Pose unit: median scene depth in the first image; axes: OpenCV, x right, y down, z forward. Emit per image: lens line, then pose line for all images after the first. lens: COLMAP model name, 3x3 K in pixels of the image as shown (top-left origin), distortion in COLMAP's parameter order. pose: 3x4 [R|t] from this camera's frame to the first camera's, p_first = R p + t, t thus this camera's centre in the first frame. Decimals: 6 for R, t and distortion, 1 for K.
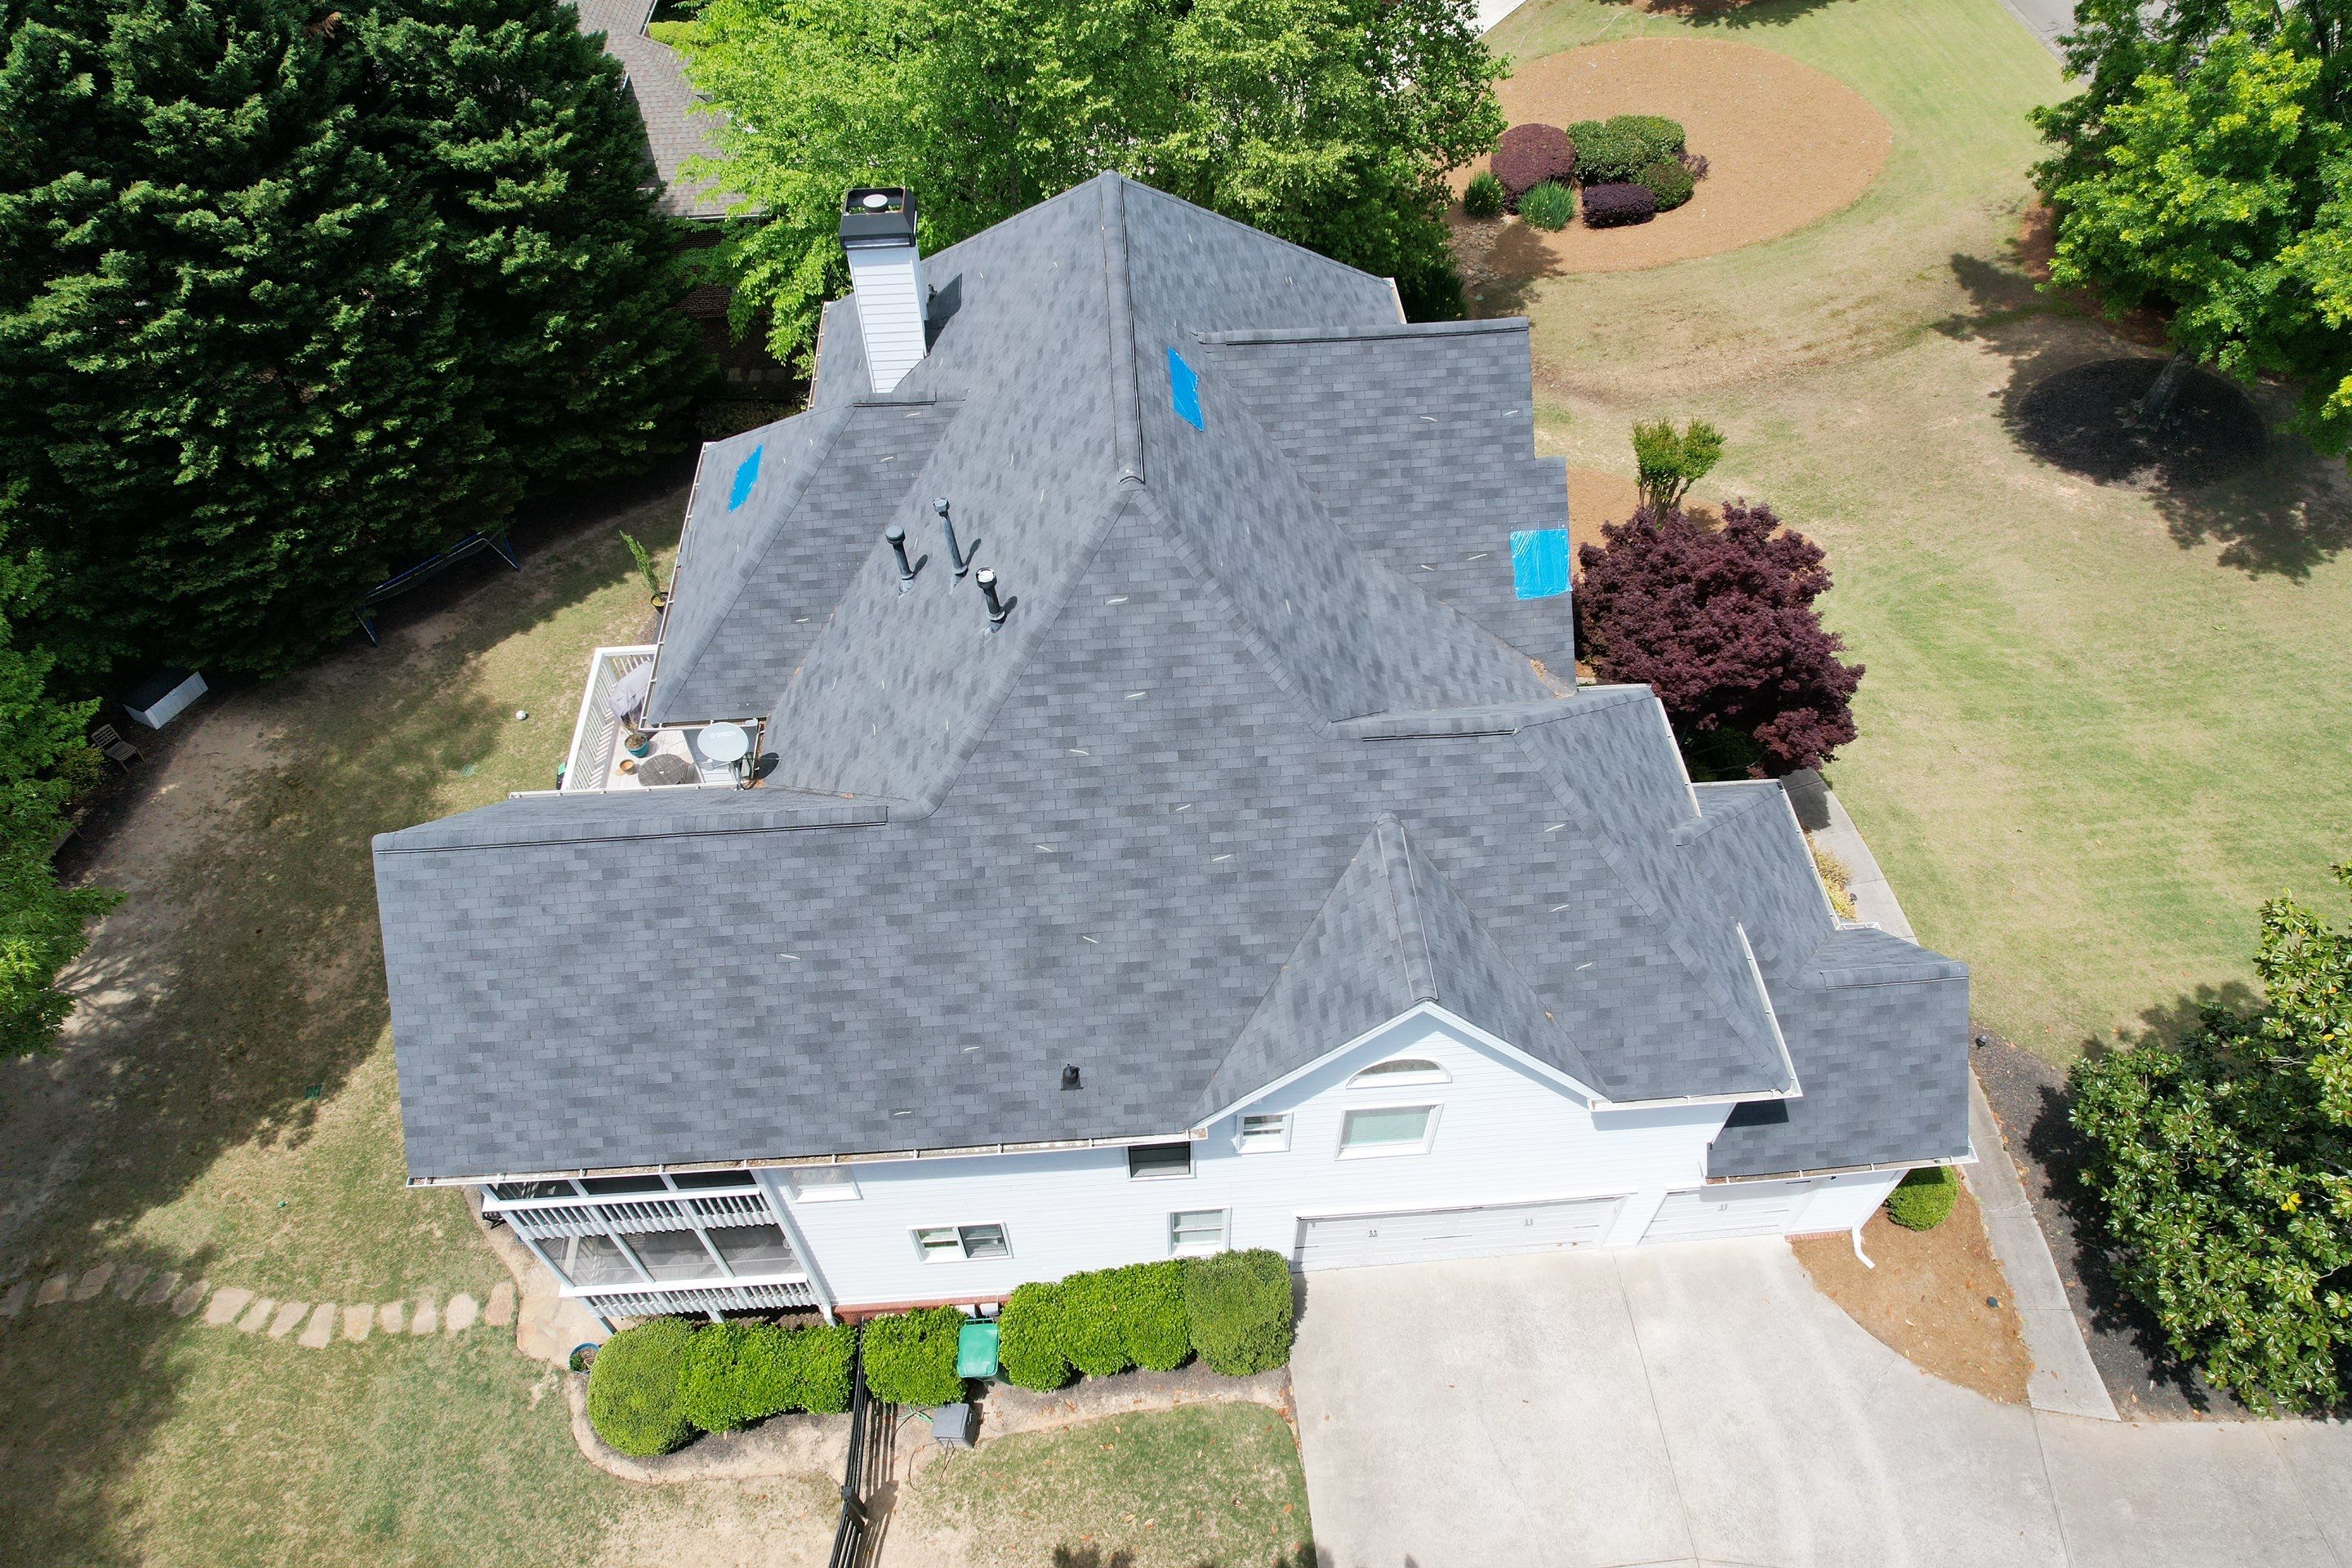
lens RADIAL K [[1503.0, 0, 1175.1], [0, 1503.0, 802.0], [0, 0, 1]] dist [-0.050081, 0.018364]
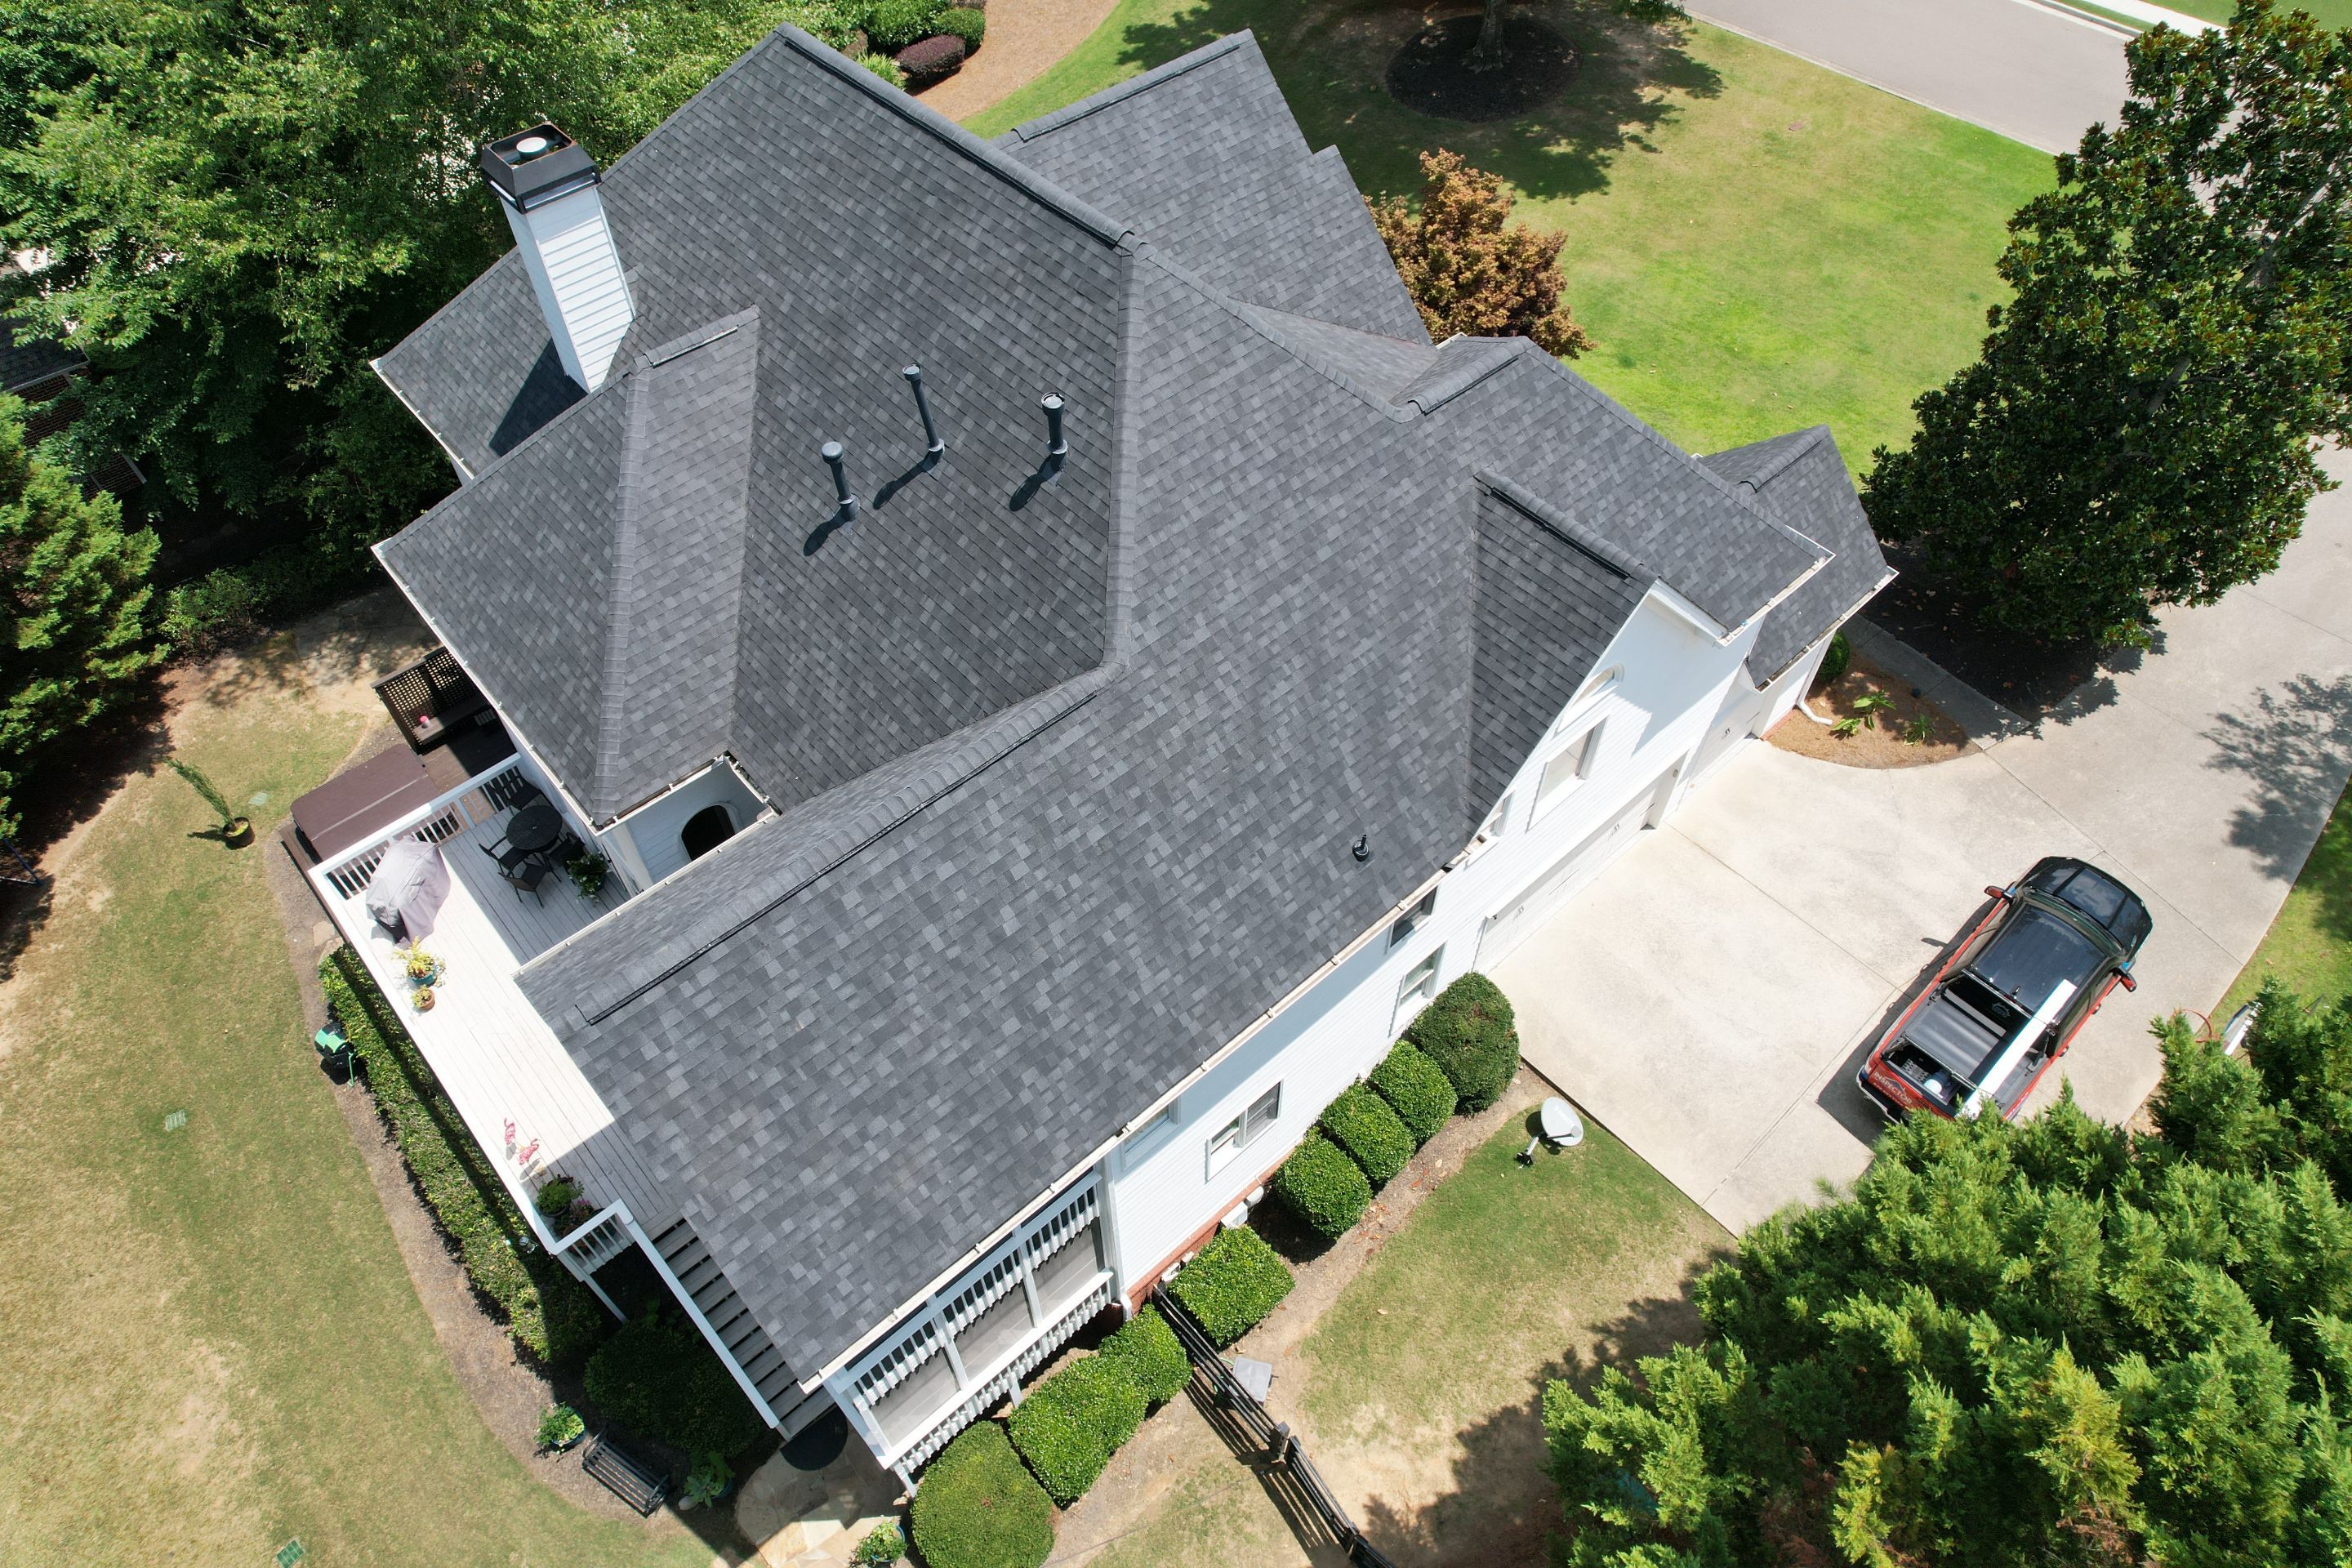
lens RADIAL K [[1508.9, 0, 1176.0], [0, 1508.9, 784.0], [0, 0, 1]] dist [-0.059307, 0.051122]
pose [[0.788612, -0.477369, 0.387570, -0.390958], [0.476560, 0.872807, 0.105347, -0.007877], [-0.388564, 0.101623, 0.915801, 0.133190]]
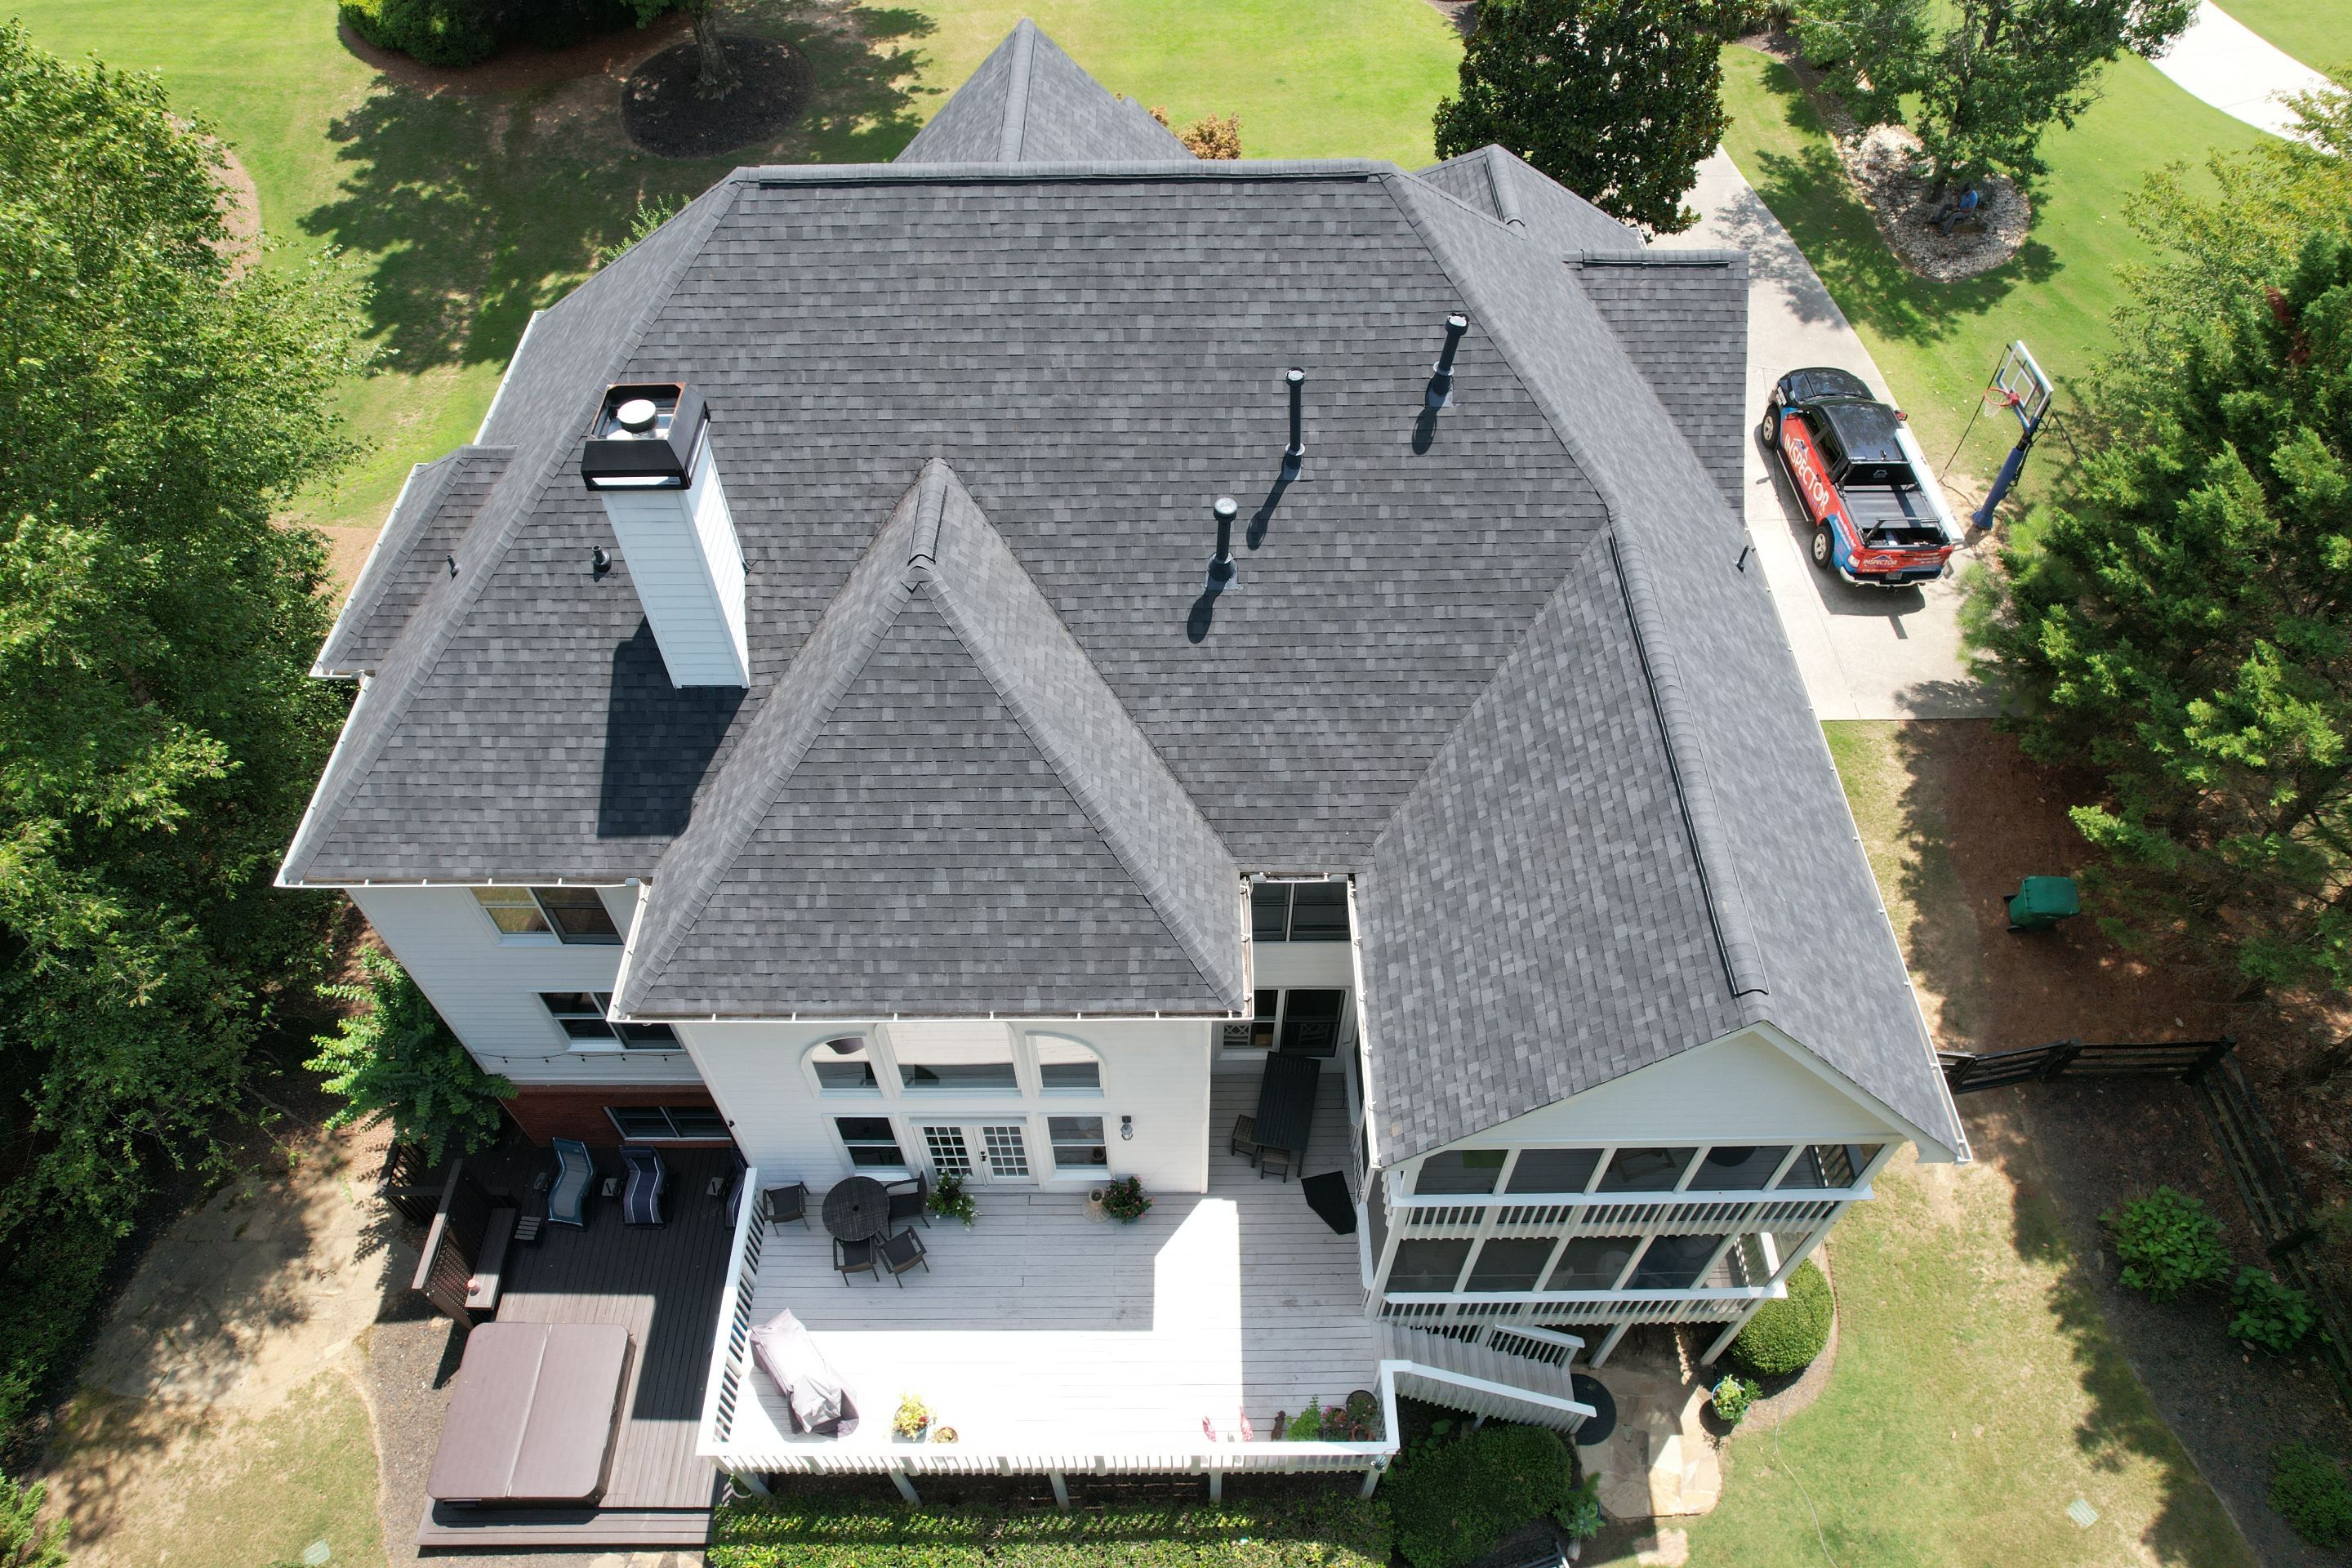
lens RADIAL K [[1508.9, 0, 1176.0], [0, 1508.9, 784.0], [0, 0, 1]] dist [-0.059307, 0.051122]
pose [[0.059555, -0.771045, 0.633990, -0.691868], [0.778009, 0.433777, 0.454467, -0.427531], [-0.625424, 0.466184, 0.625713, 0.502160]]
